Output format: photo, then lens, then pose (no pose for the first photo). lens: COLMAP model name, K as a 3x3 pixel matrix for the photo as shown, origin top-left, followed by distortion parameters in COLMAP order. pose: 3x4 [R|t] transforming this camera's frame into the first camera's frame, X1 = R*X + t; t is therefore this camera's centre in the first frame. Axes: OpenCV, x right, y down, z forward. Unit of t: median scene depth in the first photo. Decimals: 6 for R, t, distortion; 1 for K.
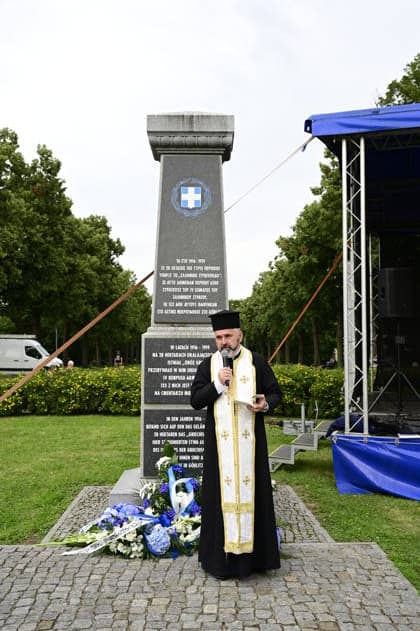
lens RADIAL K [[580.6, 0, 210.0], [0, 580.6, 315.5], [0, 0, 1]] dist [0.003212, 0.000786]
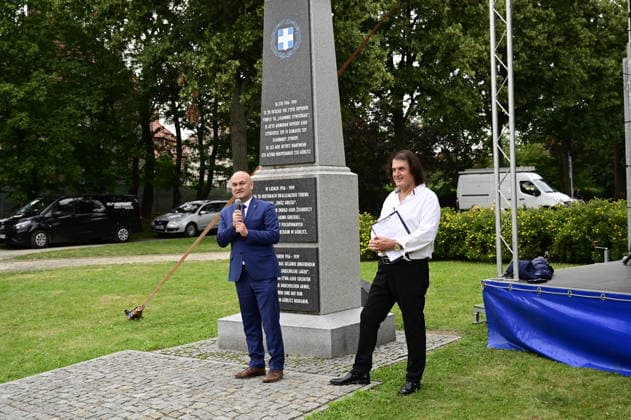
lens RADIAL K [[756.1, 0, 319.6], [0, 756.1, 208.2], [0, 0, 1]] dist [-0.003865, 0.000211]
pose [[0.792993, -0.023260, -0.608787, 0.803645], [0.078408, 0.994857, 0.064122, 0.008794], [0.604165, -0.098582, 0.790738, -0.028011]]
